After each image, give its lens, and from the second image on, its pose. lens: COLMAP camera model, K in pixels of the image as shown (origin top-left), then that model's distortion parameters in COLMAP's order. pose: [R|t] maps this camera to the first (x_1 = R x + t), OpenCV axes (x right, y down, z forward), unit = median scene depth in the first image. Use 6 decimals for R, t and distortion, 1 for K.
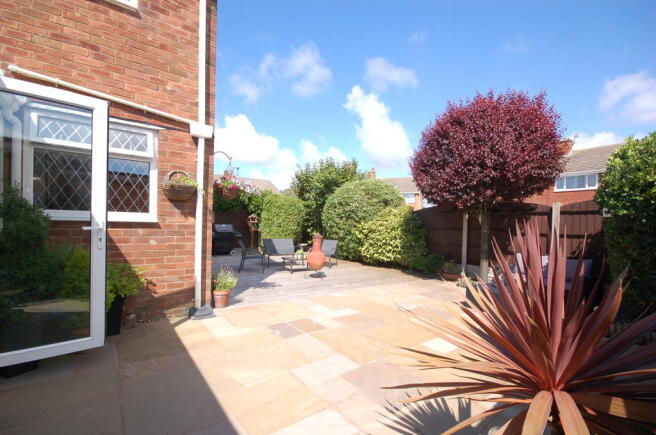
lens RADIAL K [[287.5, 0, 324.2], [0, 287.5, 227.0], [0, 0, 1]] dist [0.000004, -0.009376]
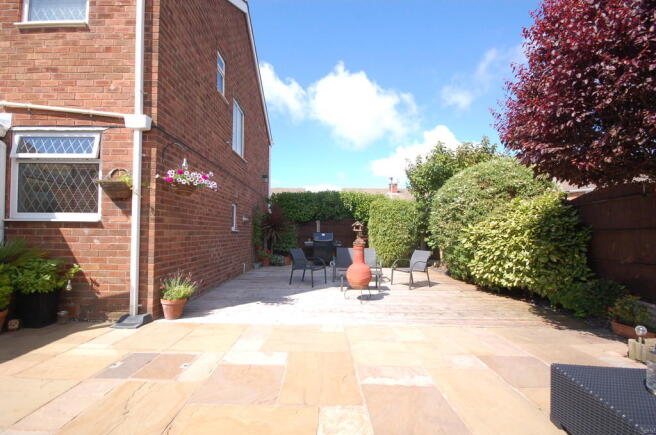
lens RADIAL K [[287.5, 0, 324.2], [0, 287.5, 227.0], [0, 0, 1]] dist [0.000004, -0.009376]
pose [[0.803039, -0.033564, -0.594981, 0.568592], [0.003237, 0.998644, -0.051966, 0.050034], [0.595918, 0.039805, 0.802058, 0.597991]]
